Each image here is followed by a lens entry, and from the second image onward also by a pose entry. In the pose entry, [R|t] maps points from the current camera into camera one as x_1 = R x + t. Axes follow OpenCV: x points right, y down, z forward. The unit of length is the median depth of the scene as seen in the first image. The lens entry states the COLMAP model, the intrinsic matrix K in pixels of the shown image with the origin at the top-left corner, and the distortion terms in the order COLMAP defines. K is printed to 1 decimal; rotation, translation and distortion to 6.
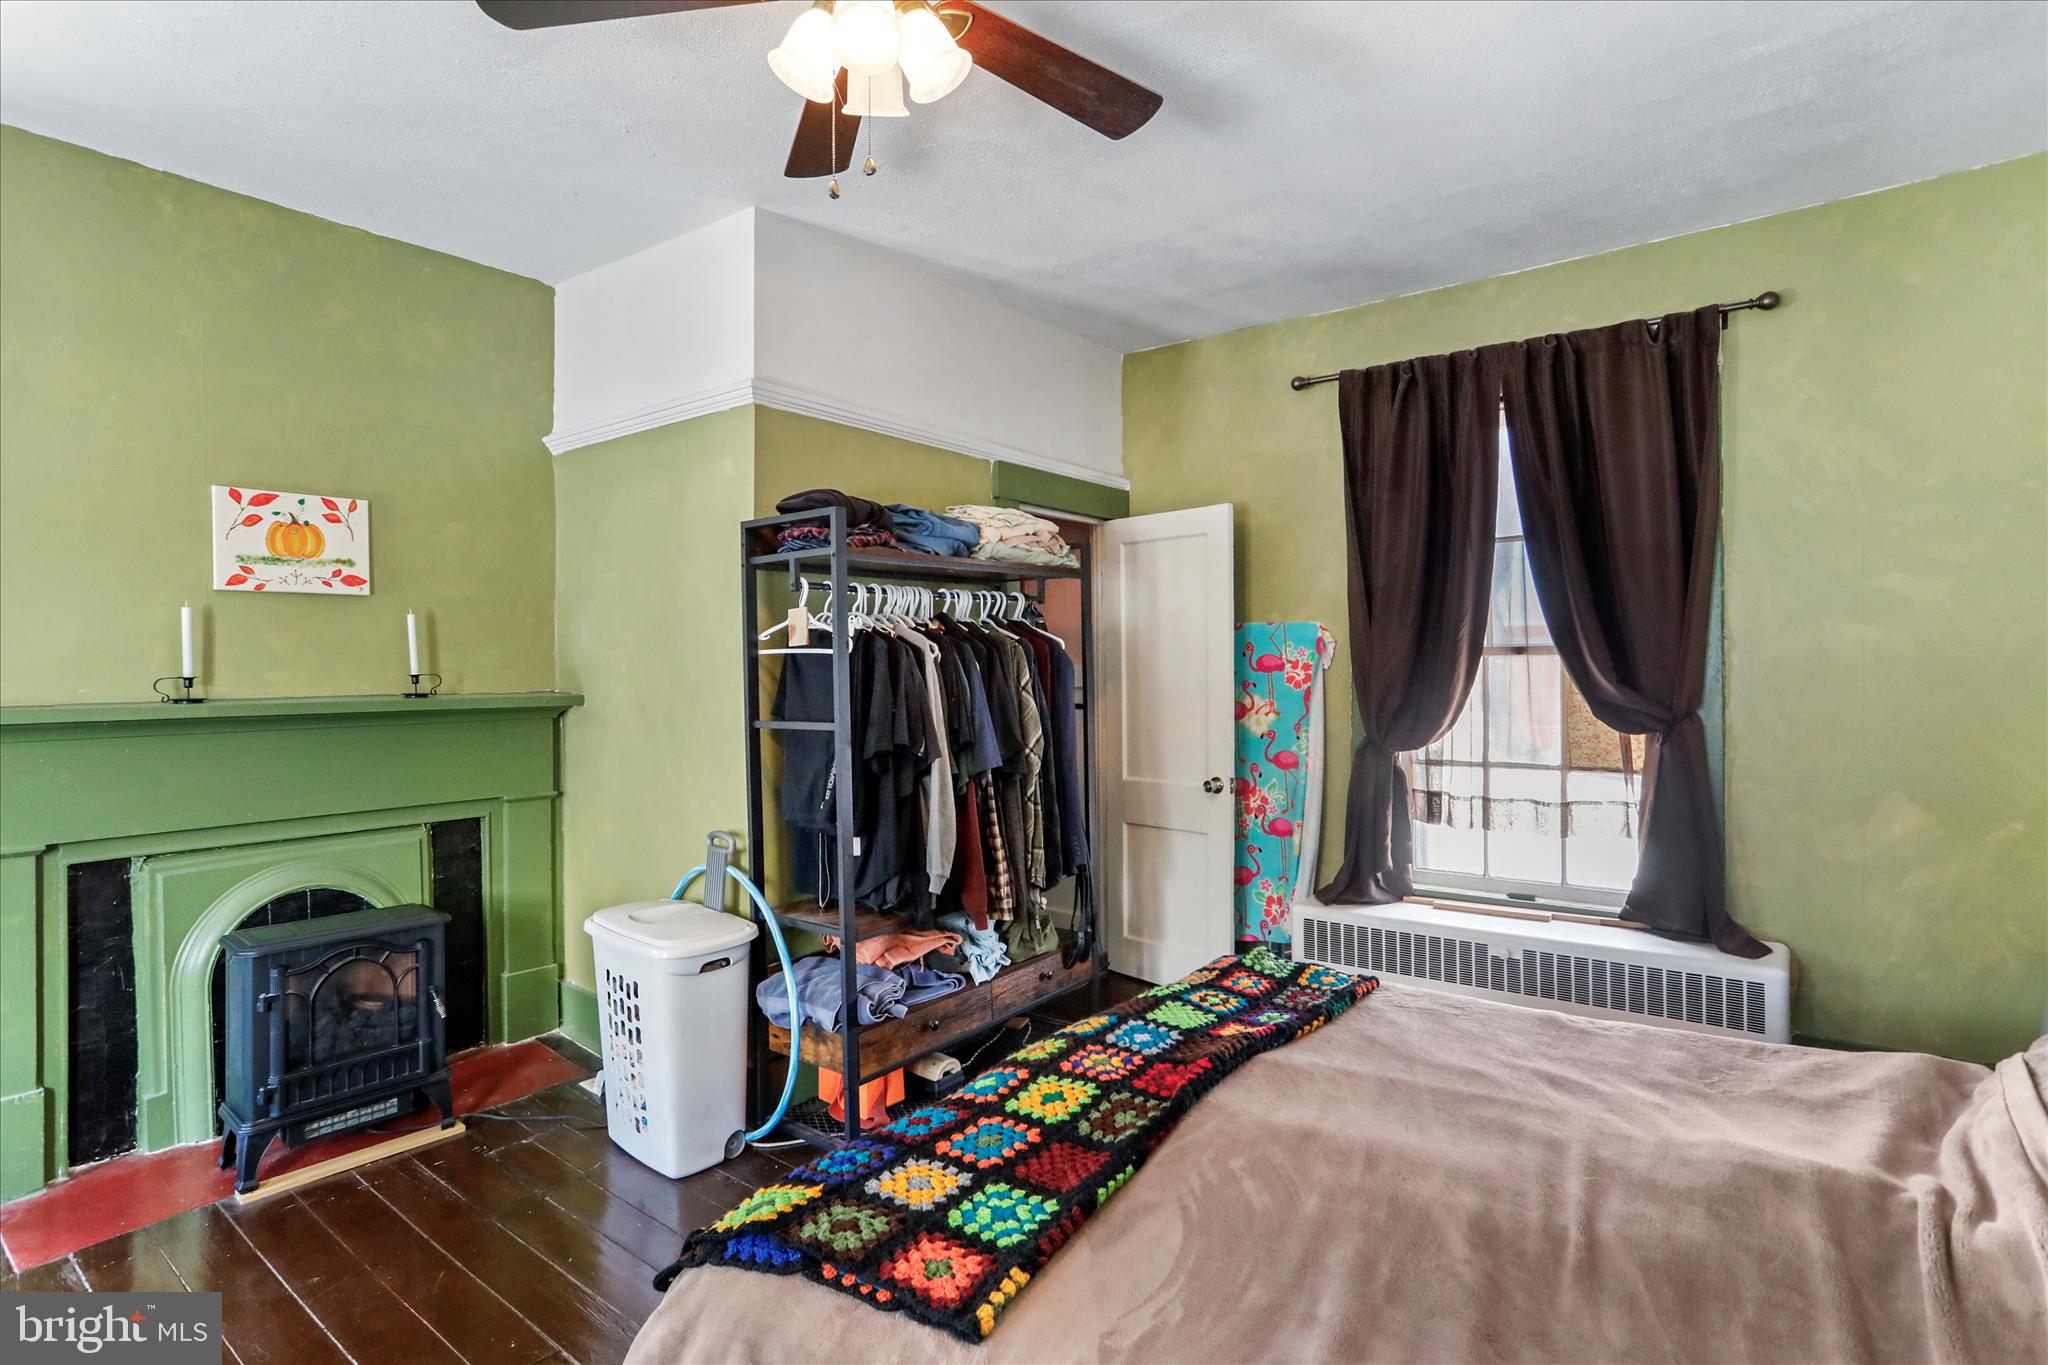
lens RADIAL K [[1002.5, 0, 1024.4], [0, 1002.5, 669.0], [0, 0, 1]] dist [-0.047433, 0.021641]
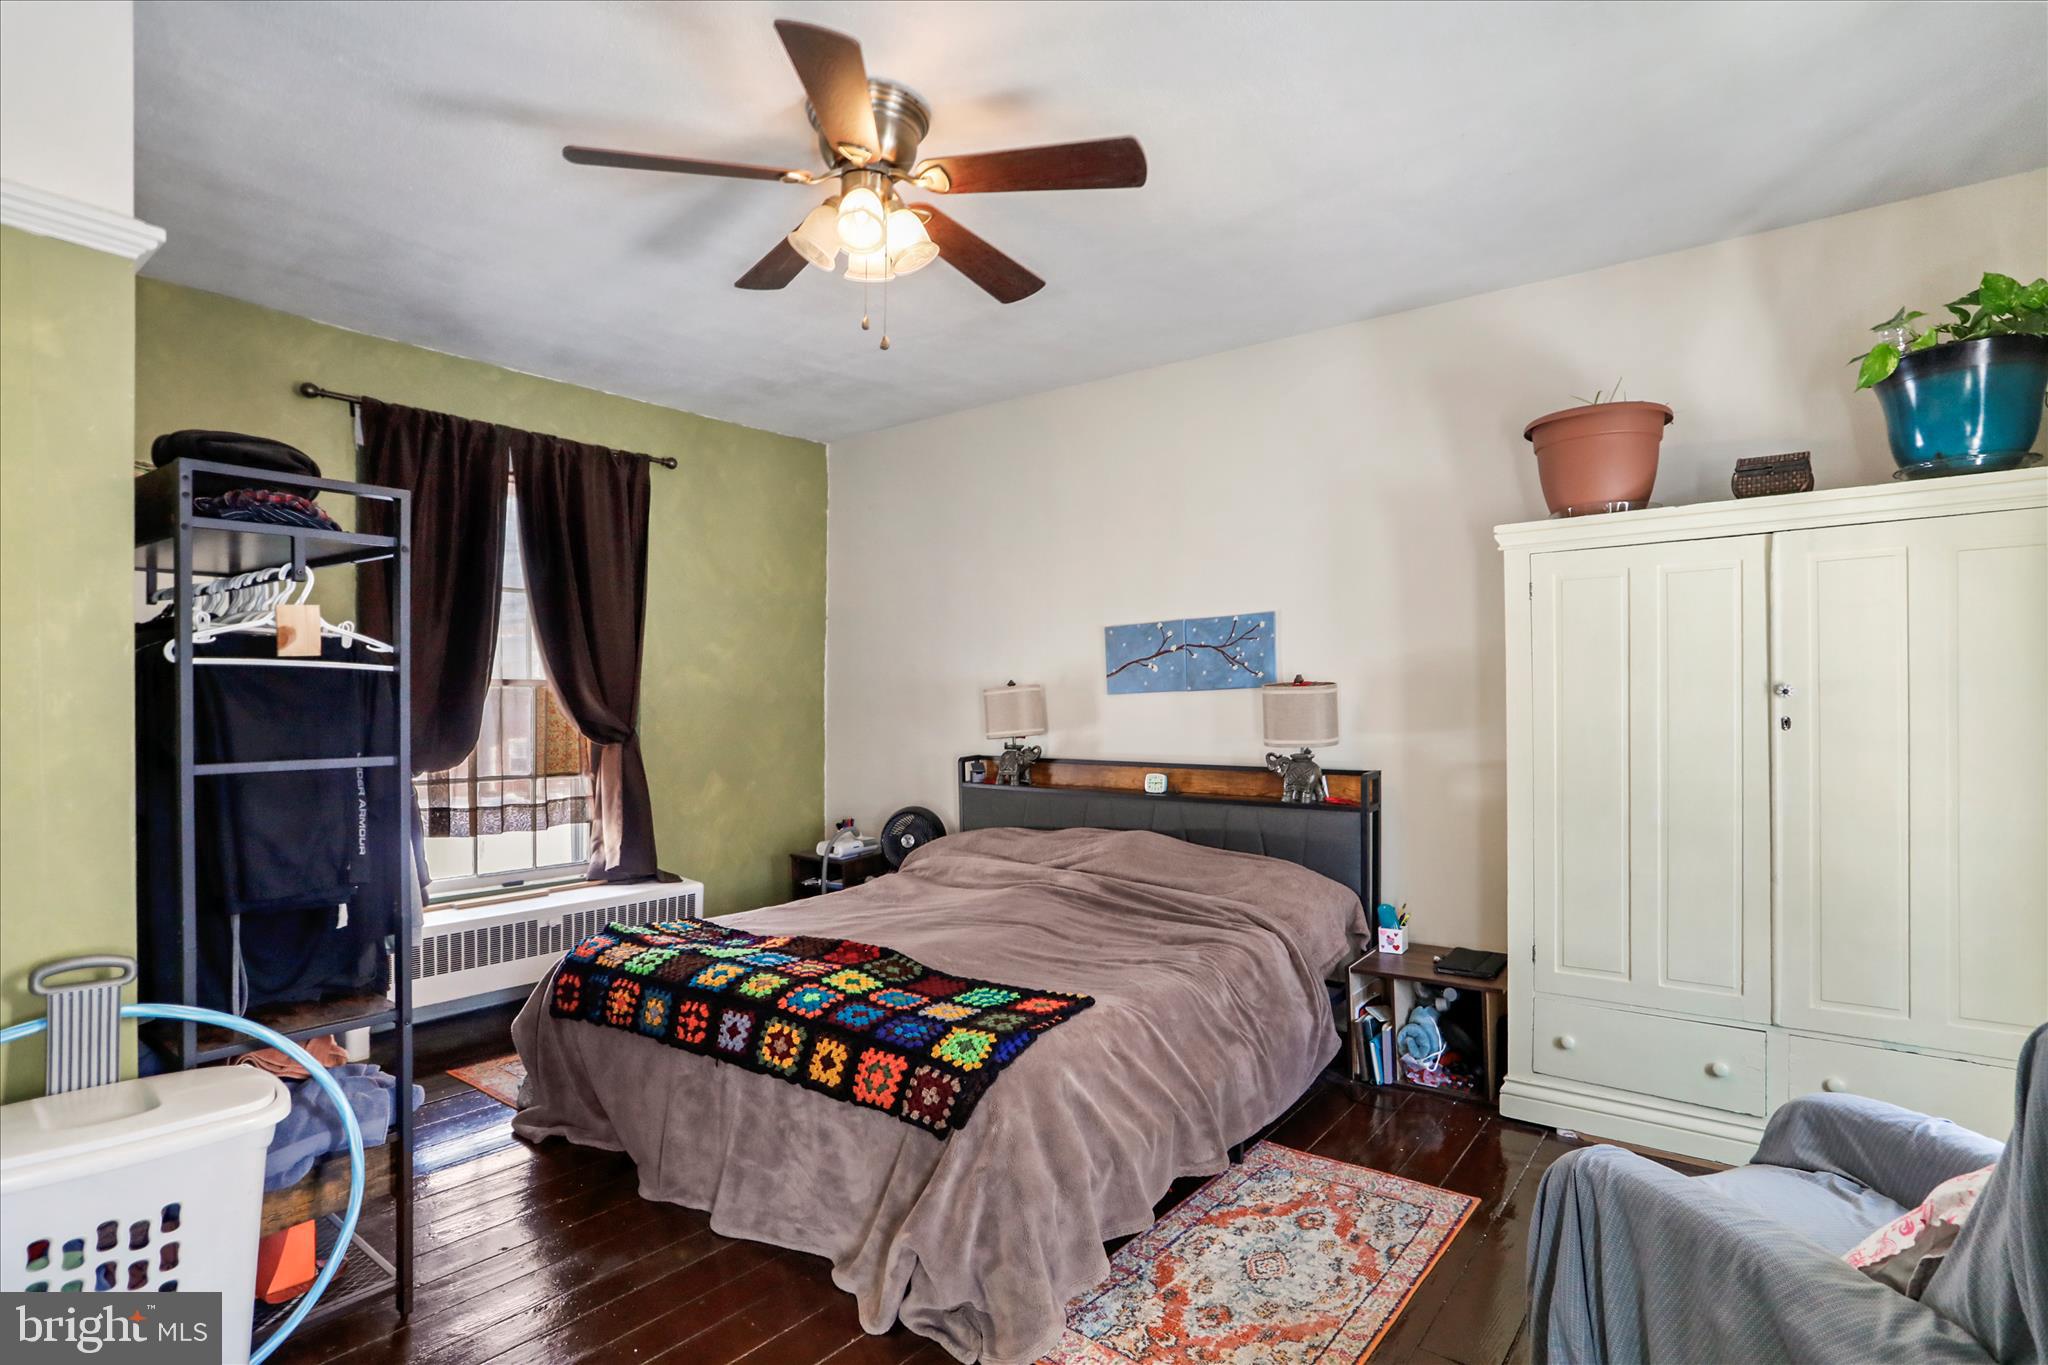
lens RADIAL K [[1002.5, 0, 1024.4], [0, 1002.5, 669.0], [0, 0, 1]] dist [-0.047433, 0.021641]
pose [[0.031950, 0.035054, 0.998875, -0.822966], [-0.002000, 0.999385, -0.035008, 0.009594], [-0.999487, -0.000879, 0.032000, 0.391939]]
